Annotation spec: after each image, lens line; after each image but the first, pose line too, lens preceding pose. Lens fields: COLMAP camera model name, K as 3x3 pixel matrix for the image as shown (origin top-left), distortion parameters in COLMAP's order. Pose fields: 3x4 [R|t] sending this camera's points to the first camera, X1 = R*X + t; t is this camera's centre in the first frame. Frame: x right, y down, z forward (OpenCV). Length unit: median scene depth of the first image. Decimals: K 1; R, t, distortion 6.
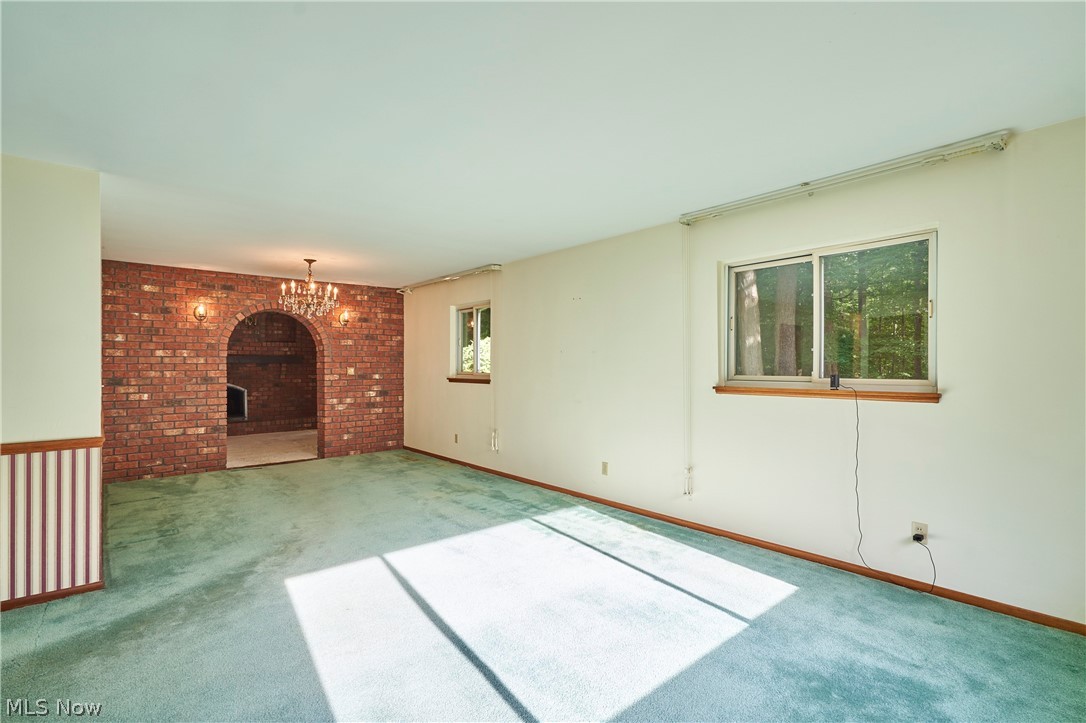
lens RADIAL K [[504.7, 0, 544.3], [0, 504.7, 366.7], [0, 0, 1]] dist [0.001485, 0.000492]
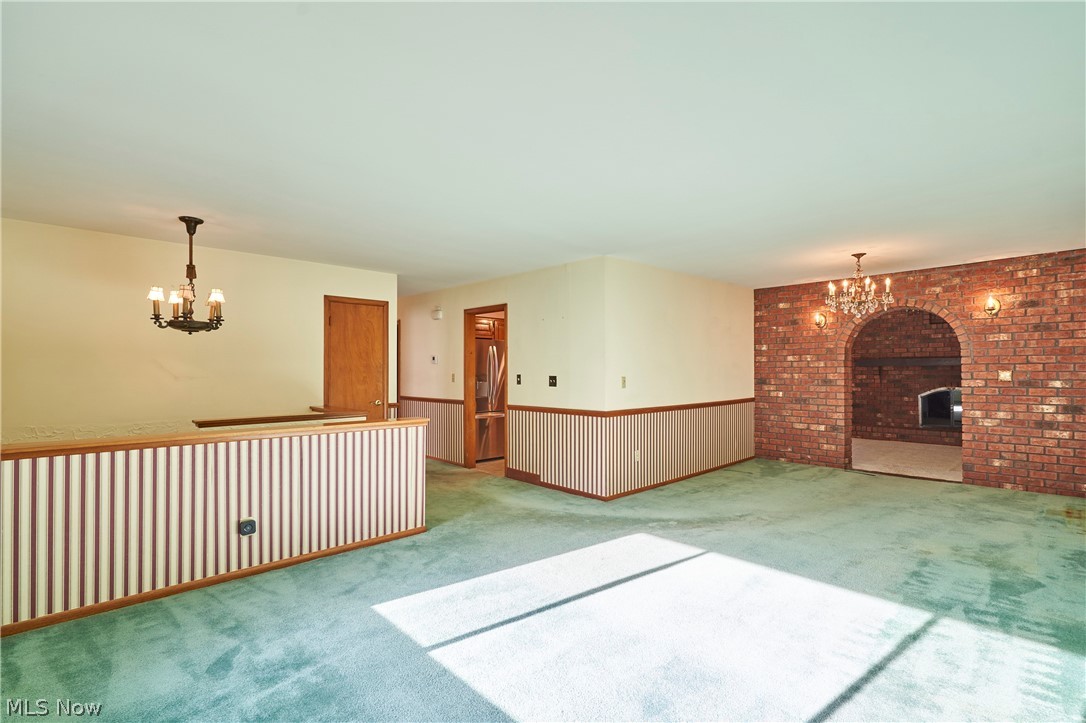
lens RADIAL K [[504.7, 0, 544.3], [0, 504.7, 366.7], [0, 0, 1]] dist [0.001485, 0.000492]
pose [[0.056176, -0.006065, -0.998402, 0.385597], [0.000642, 0.999982, -0.006039, -0.000338], [0.998421, -0.000302, 0.056179, 0.338113]]
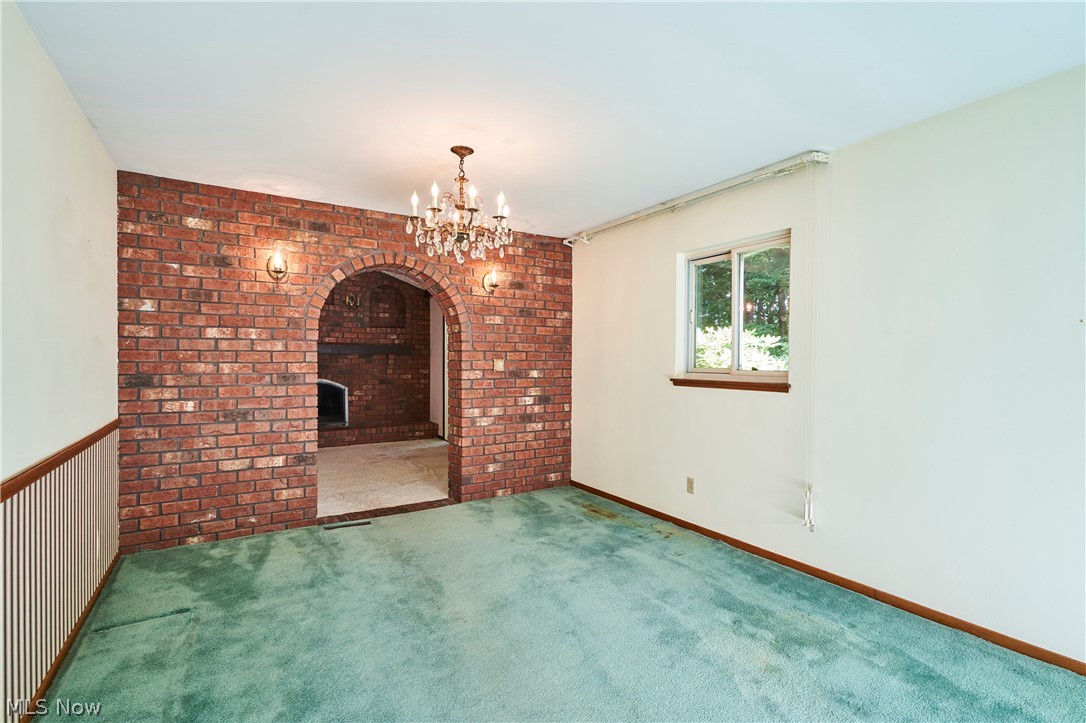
lens RADIAL K [[507.3, 0, 549.4], [0, 507.3, 366.5], [0, 0, 1]] dist [0.000963, 0.000500]
pose [[0.988236, 0.007960, -0.152726, -0.266983], [-0.006386, 0.999921, 0.010791, 0.003774], [0.152800, -0.009689, 0.988210, 0.451577]]
